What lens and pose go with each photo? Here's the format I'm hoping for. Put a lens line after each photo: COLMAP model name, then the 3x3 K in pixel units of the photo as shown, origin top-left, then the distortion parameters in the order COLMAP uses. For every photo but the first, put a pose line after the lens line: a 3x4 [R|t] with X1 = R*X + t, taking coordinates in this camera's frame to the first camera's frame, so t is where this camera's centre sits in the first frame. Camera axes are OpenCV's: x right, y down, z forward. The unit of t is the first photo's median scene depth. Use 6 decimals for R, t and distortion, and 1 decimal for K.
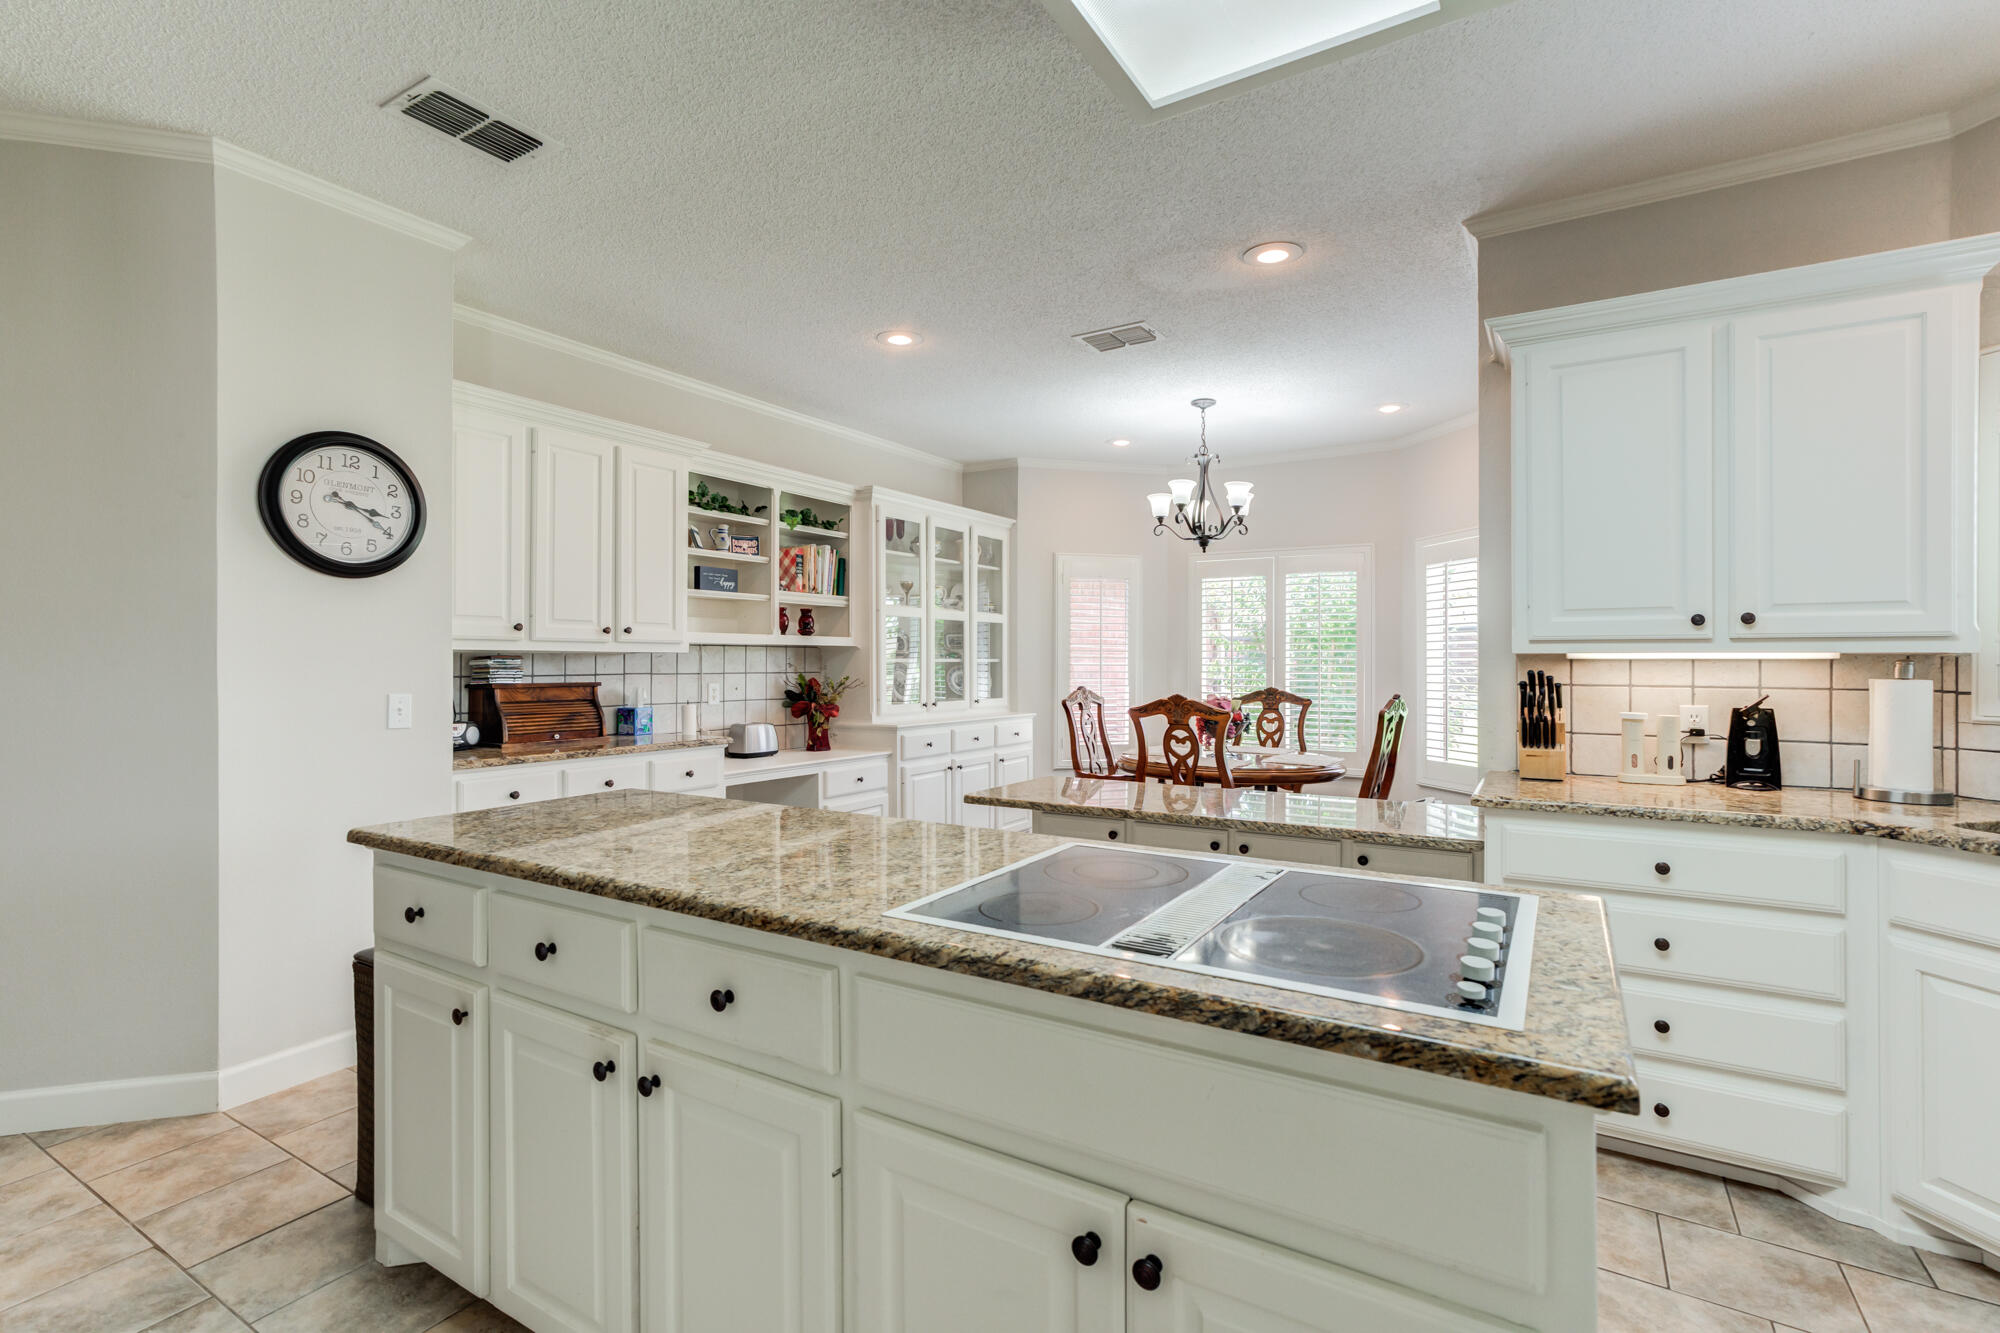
lens RADIAL K [[923.2, 0, 953.4], [0, 923.2, 654.5], [0, 0, 1]] dist [-0.013778, 0.009684]
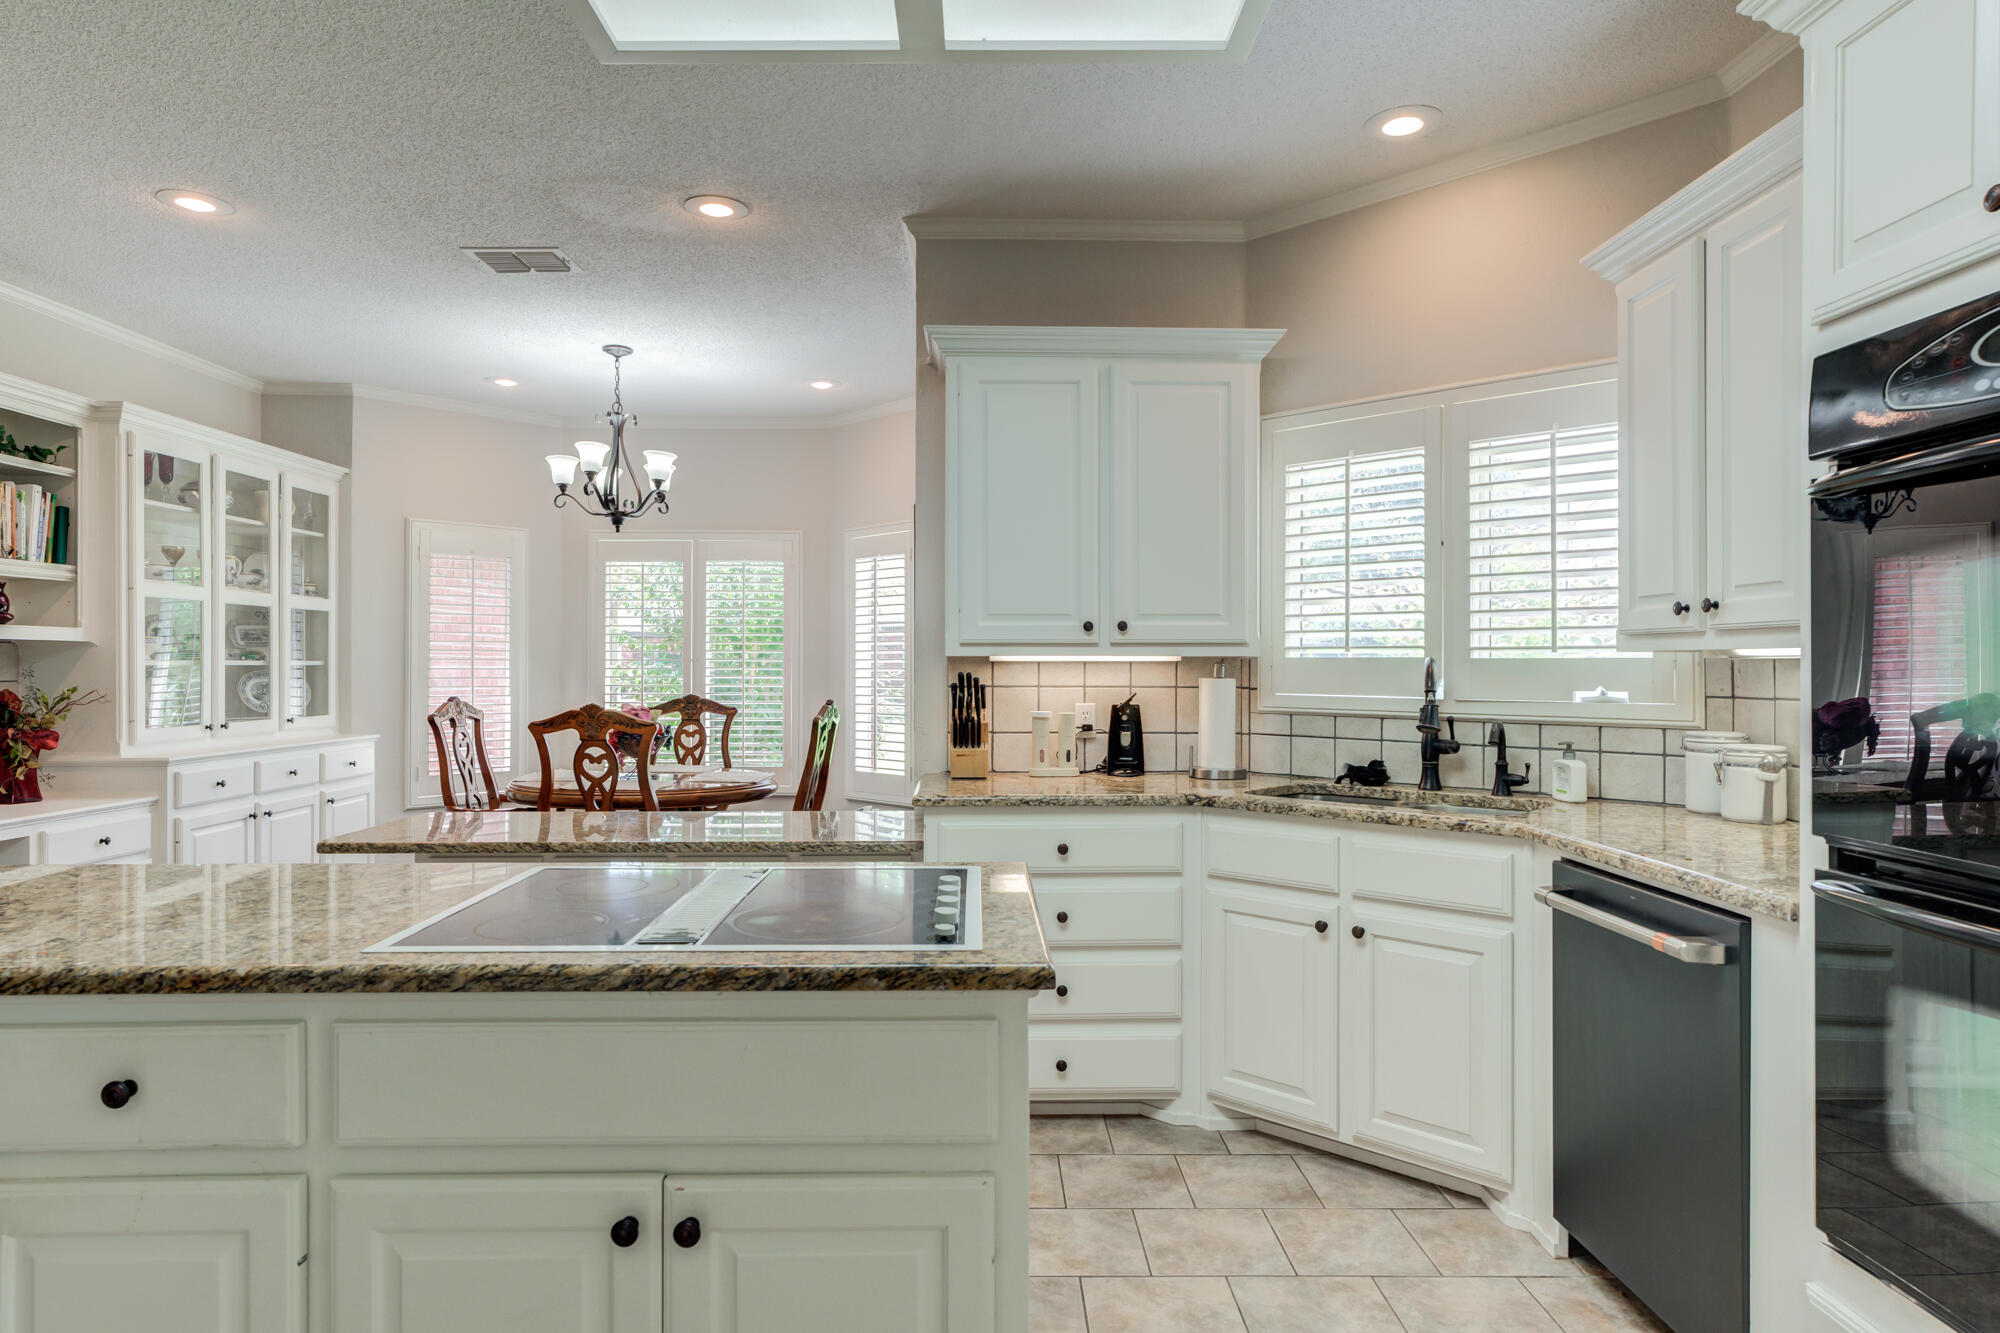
lens RADIAL K [[1218.8, 0, 959.0], [0, 1218.8, 658.3], [0, 0, 1]] dist [-0.005061, 0.019823]
pose [[0.838421, 0.001736, 0.545020, -0.068089], [-0.003193, 0.999993, 0.001726, -0.000521], [-0.545013, -0.003187, 0.838421, -0.082880]]
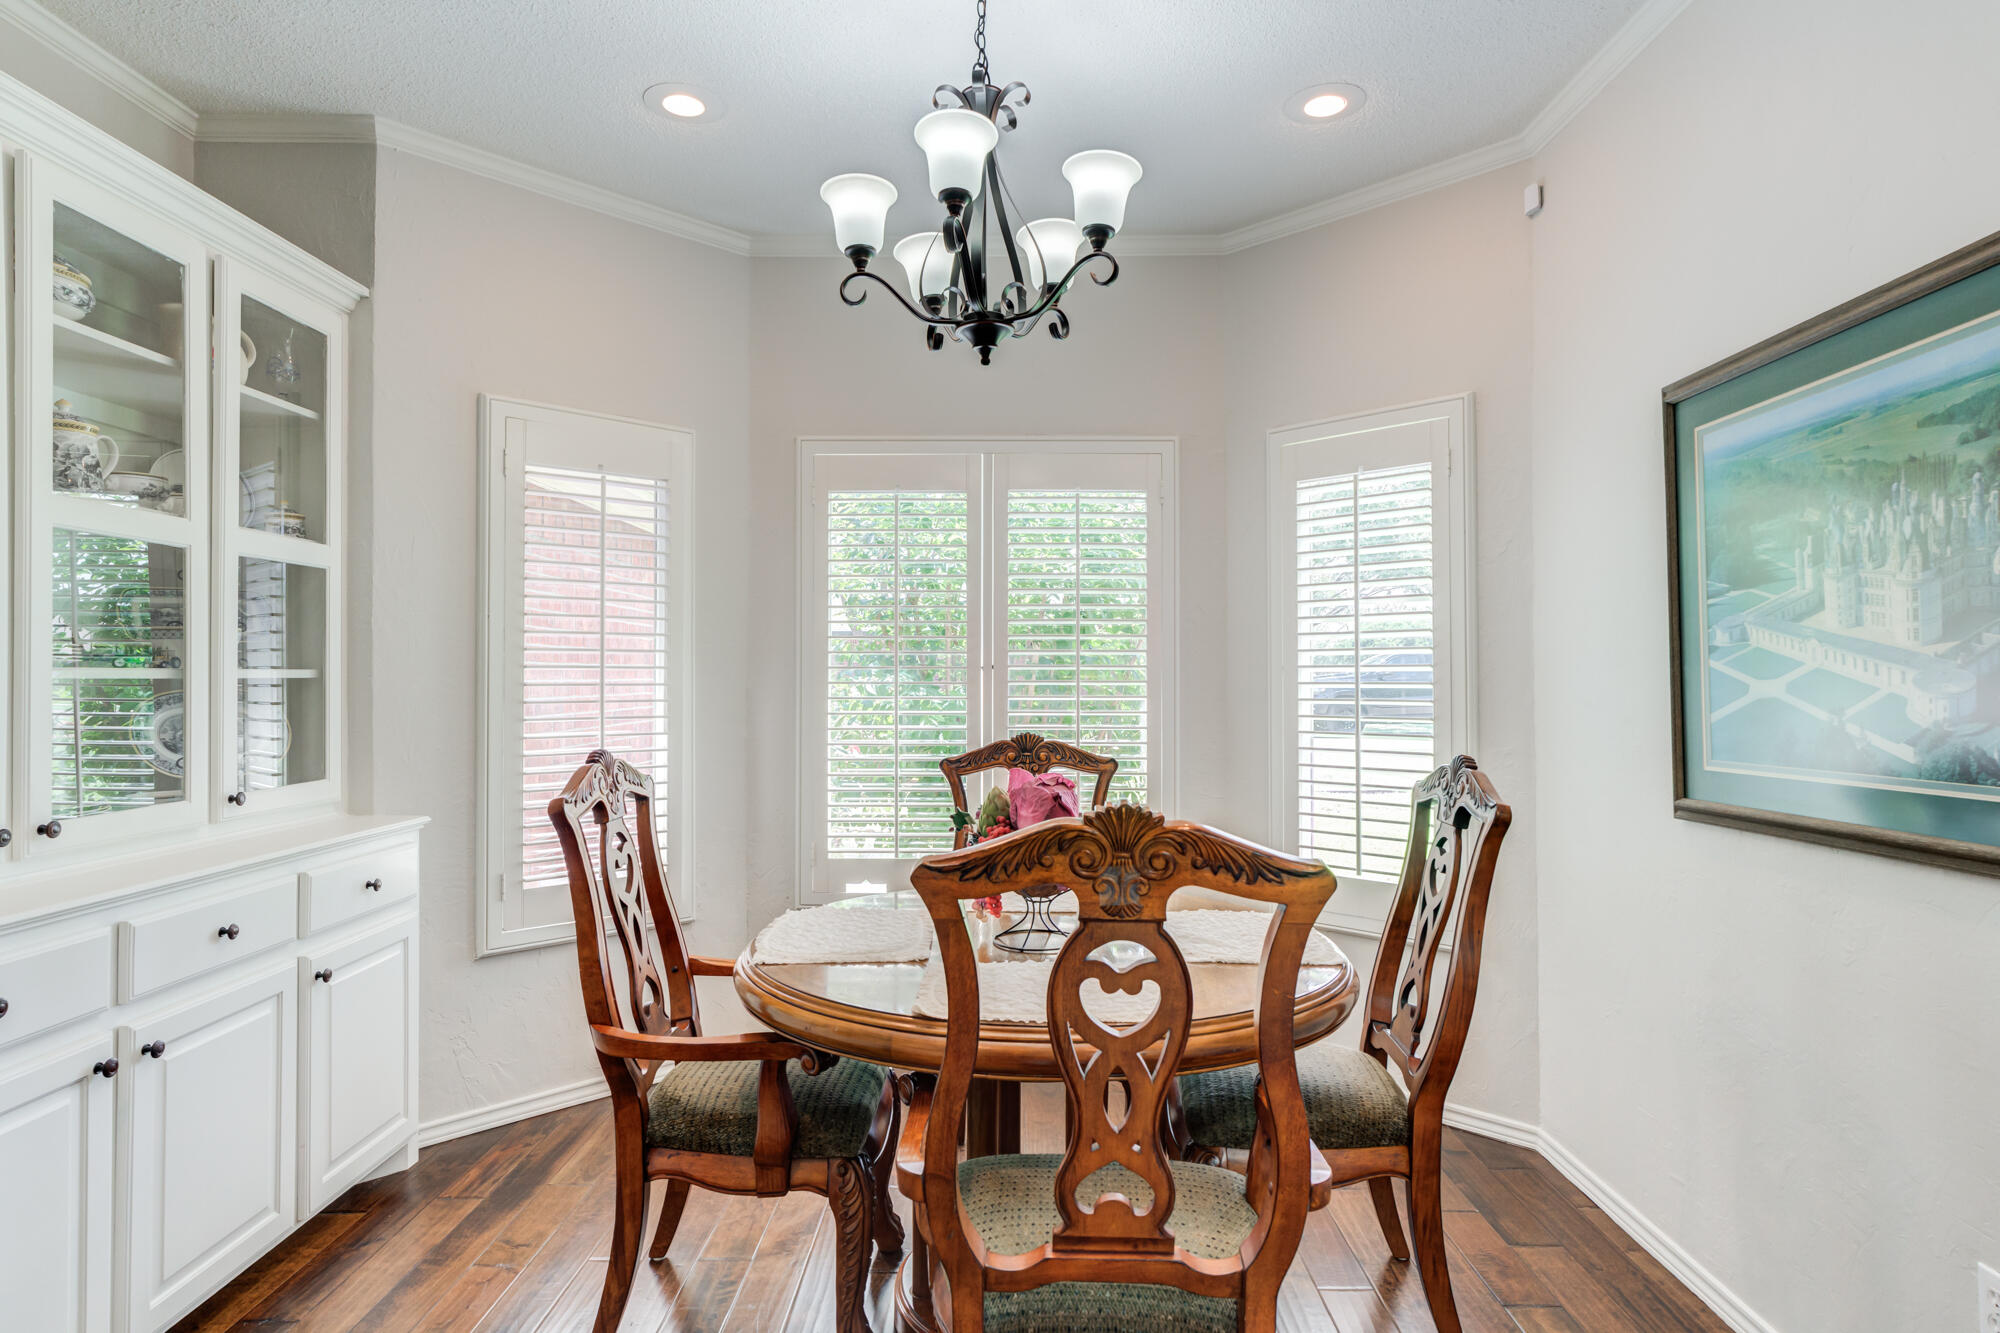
lens RADIAL K [[1056.4, 0, 919.0], [0, 1056.4, 663.9], [0, 0, 1]] dist [0.001081, 0.001091]
pose [[0.843343, 0.002605, 0.537369, 0.035671], [-0.000208, 0.999990, -0.004520, 0.005656], [-0.537376, 0.003700, 0.843335, 0.699105]]
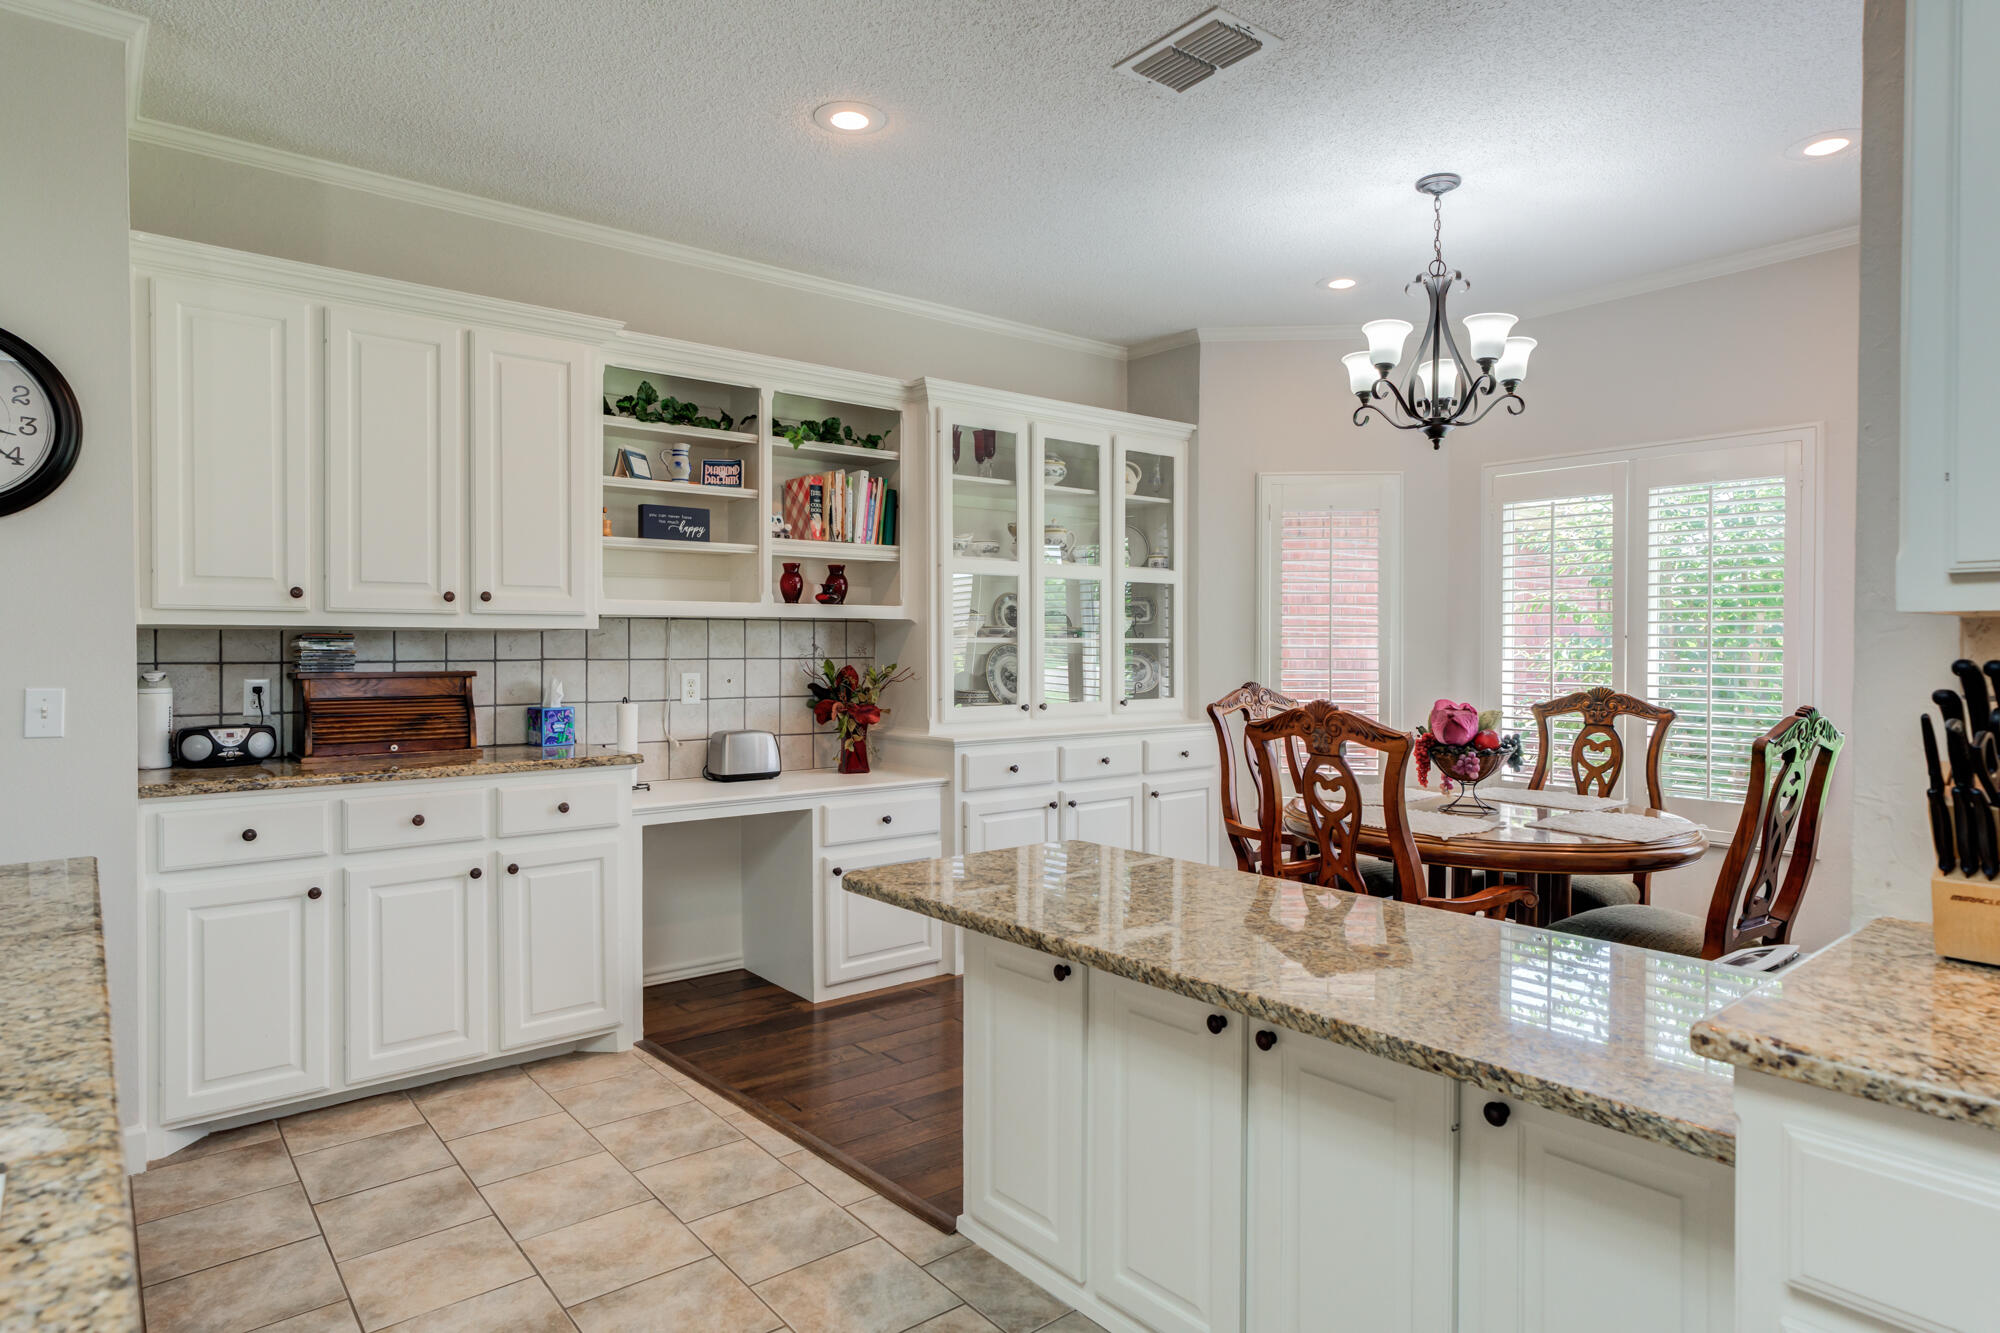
lens RADIAL K [[1108.6, 0, 1015.1], [0, 1108.6, 653.5], [0, 0, 1]] dist [0.000326, 0.001201]
pose [[0.954243, 0.002145, -0.299025, 0.236715], [0.002433, 0.999885, 0.014937, 0.004336], [0.299023, -0.014981, 0.954128, 0.280858]]
